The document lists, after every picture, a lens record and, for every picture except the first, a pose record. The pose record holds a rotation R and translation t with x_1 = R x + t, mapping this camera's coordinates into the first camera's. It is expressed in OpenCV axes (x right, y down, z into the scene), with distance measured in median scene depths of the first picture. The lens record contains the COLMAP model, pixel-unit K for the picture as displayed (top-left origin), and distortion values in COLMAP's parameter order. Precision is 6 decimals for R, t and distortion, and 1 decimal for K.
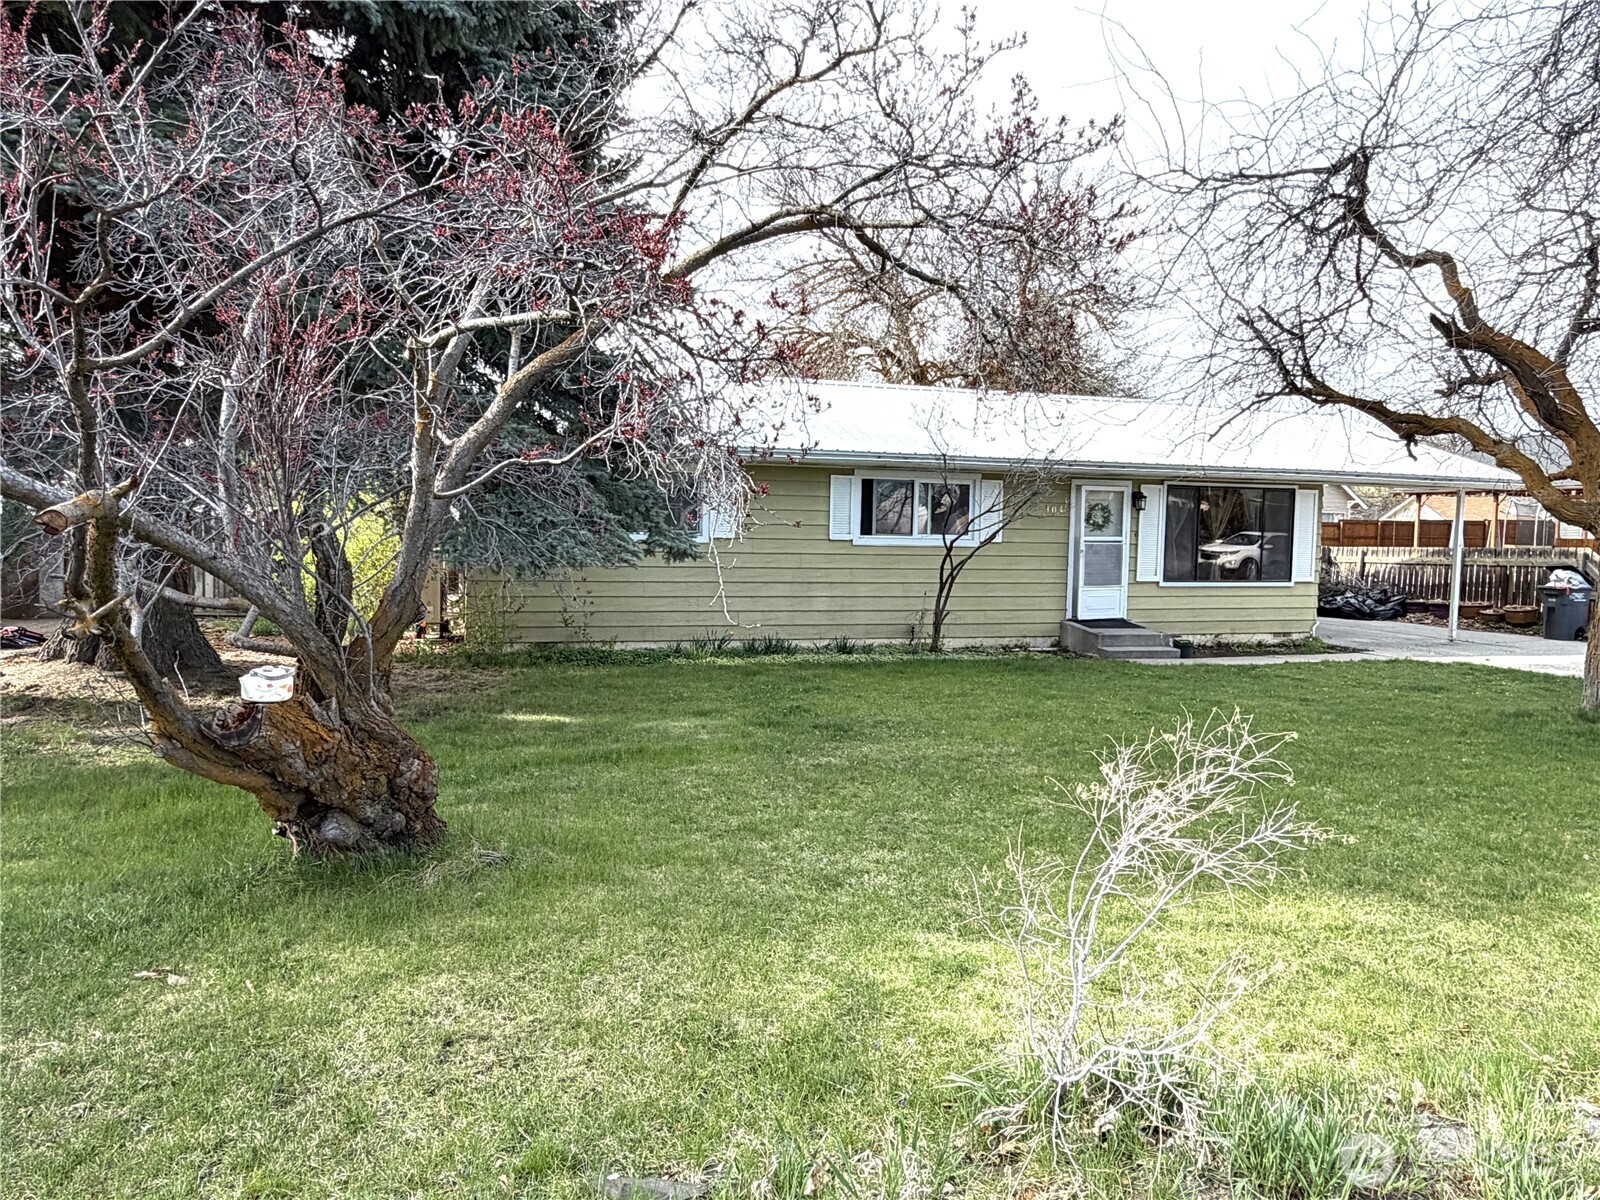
lens RADIAL K [[1116.8, 0, 799.9], [0, 1116.8, 598.7], [0, 0, 1]] dist [0.005059, 0.001940]
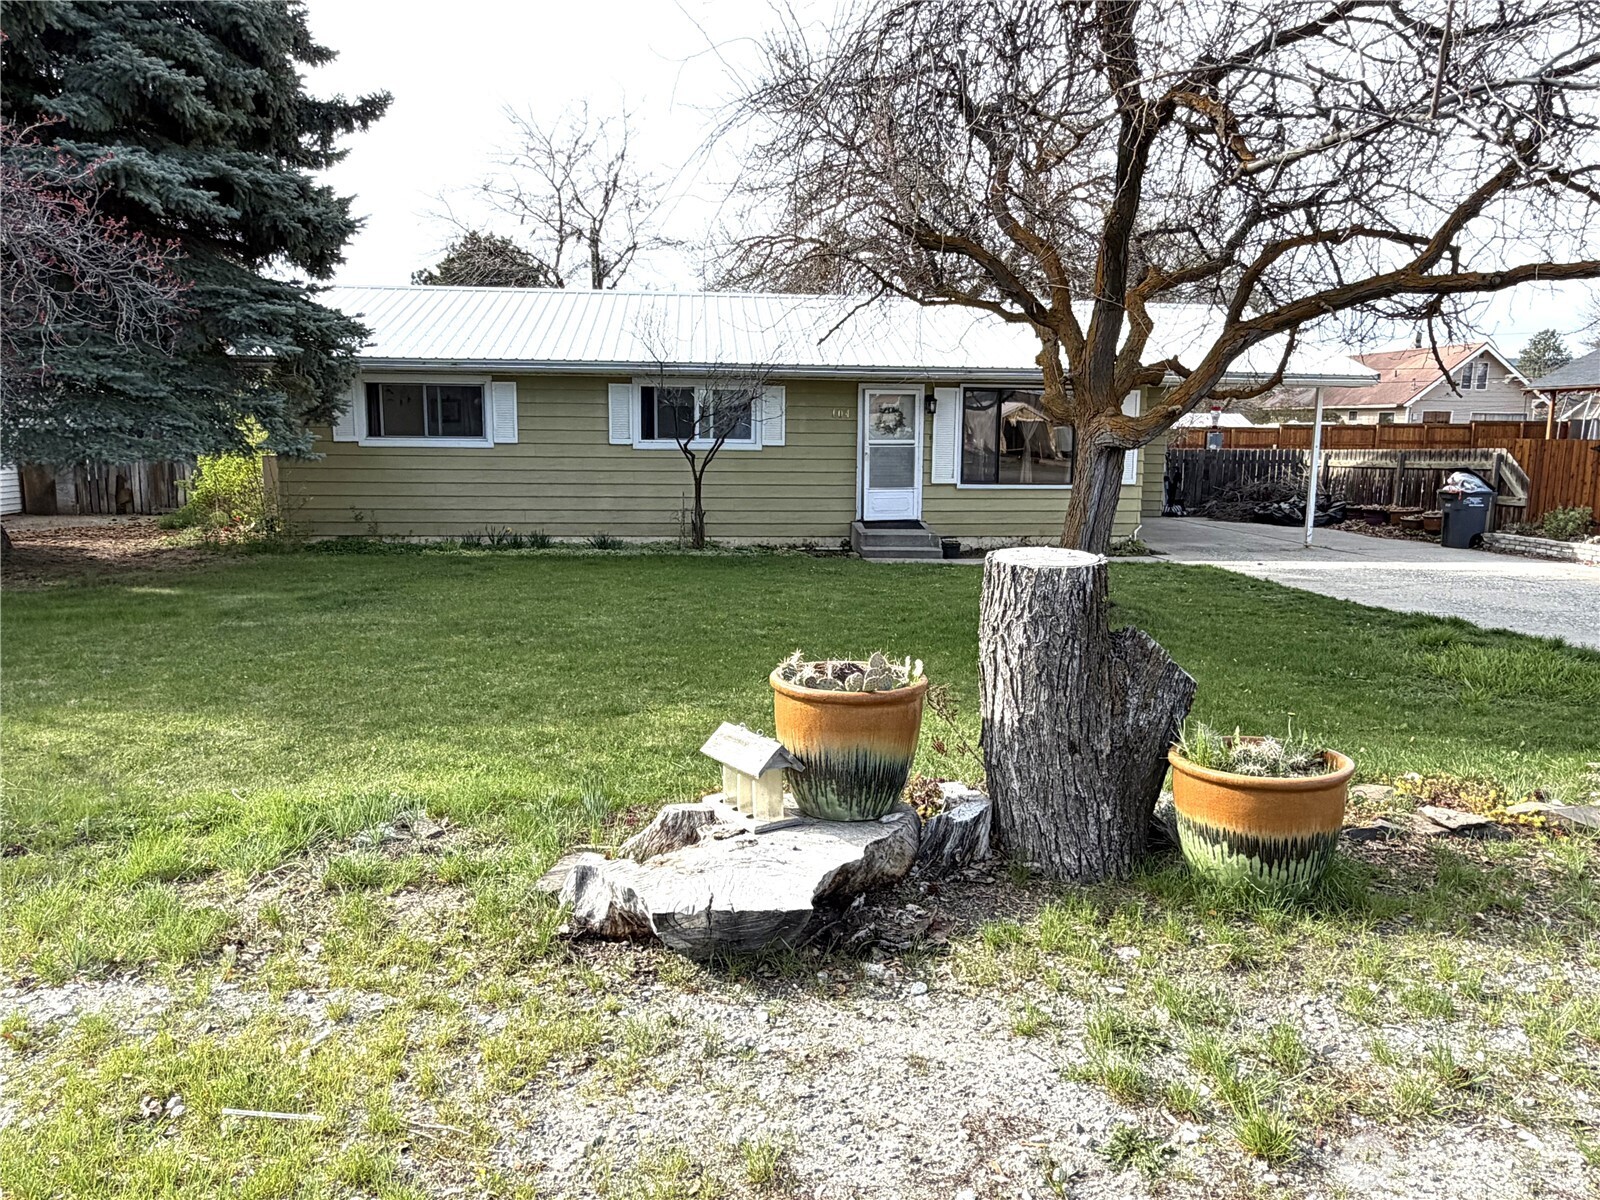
lens RADIAL K [[1116.8, 0, 799.5], [0, 1116.8, 601.5], [0, 0, 1]] dist [0.005059, 0.001940]
pose [[0.978154, 0.022405, -0.206669, 0.400318], [-0.005216, 0.996507, 0.083345, 0.007356], [0.207814, -0.080447, 0.974855, -0.028202]]
